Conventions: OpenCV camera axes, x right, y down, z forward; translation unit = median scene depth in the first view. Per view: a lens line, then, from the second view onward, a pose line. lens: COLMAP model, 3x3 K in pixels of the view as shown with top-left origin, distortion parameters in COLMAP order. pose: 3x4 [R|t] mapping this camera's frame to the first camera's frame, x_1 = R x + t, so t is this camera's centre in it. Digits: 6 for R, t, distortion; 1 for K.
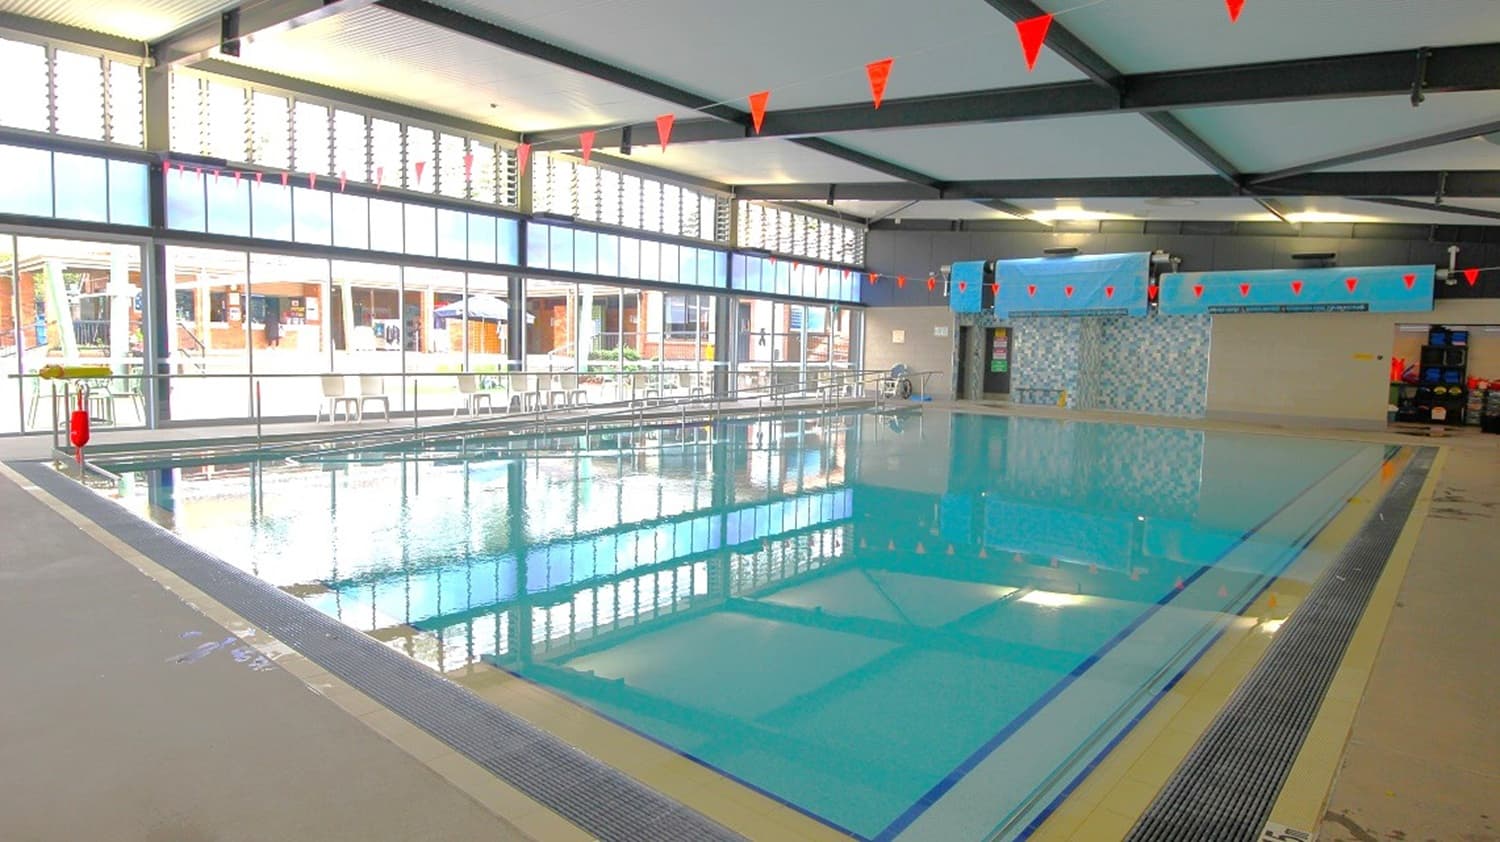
lens RADIAL K [[830.6, 0, 750.0], [0, 830.6, 421.0], [0, 0, 1]] dist [-0.007106, -0.001321]
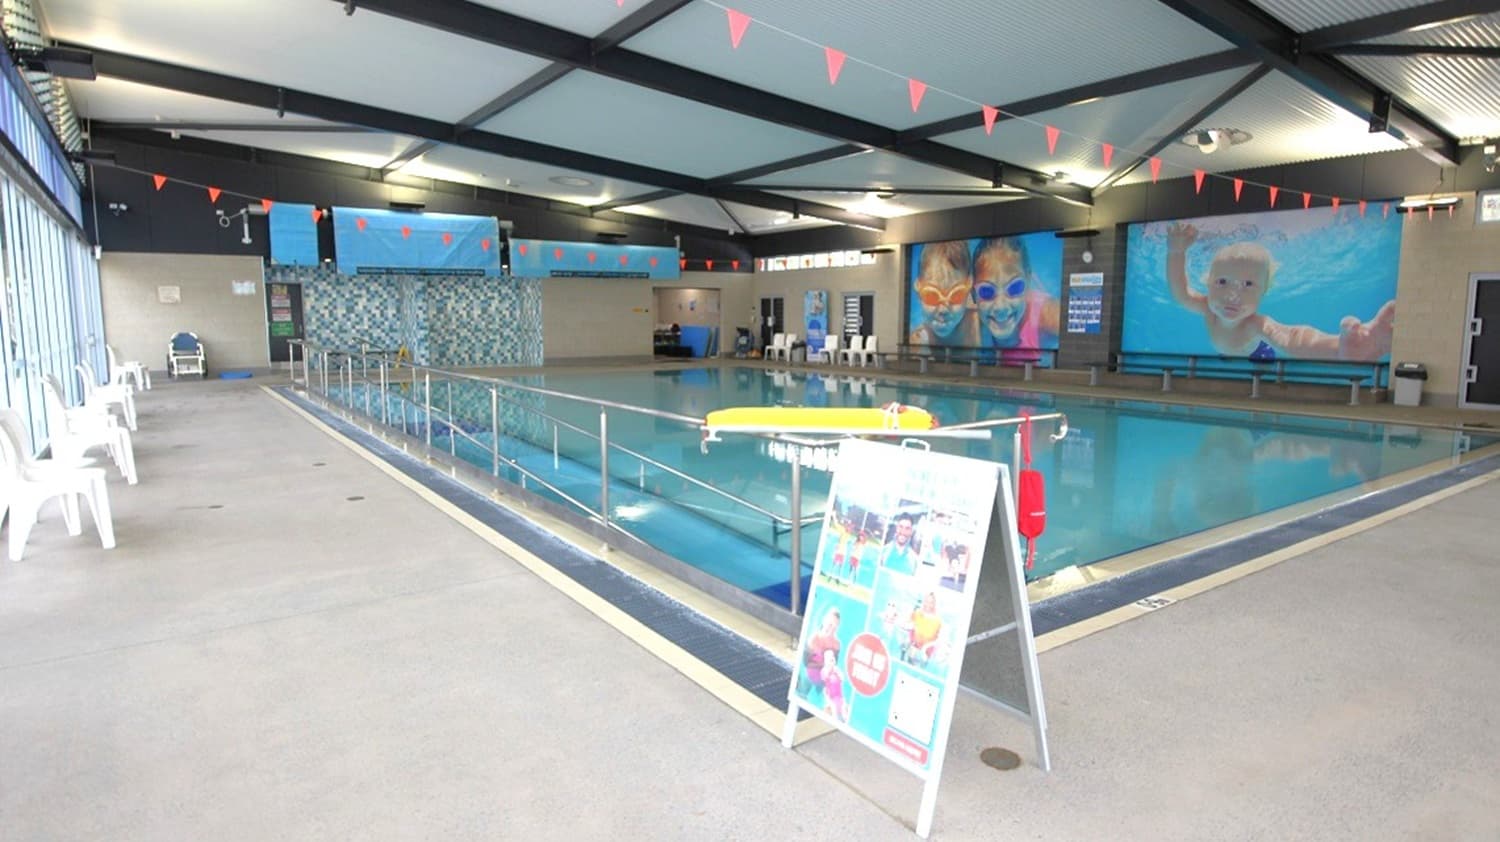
lens RADIAL K [[830.6, 0, 750.0], [0, 830.6, 421.0], [0, 0, 1]] dist [-0.007106, -0.001321]
pose [[0.237675, -0.147798, 0.960034, -0.480655], [0.088852, 0.987521, 0.130033, -0.047925], [-0.967272, 0.054395, 0.247842, 0.386959]]
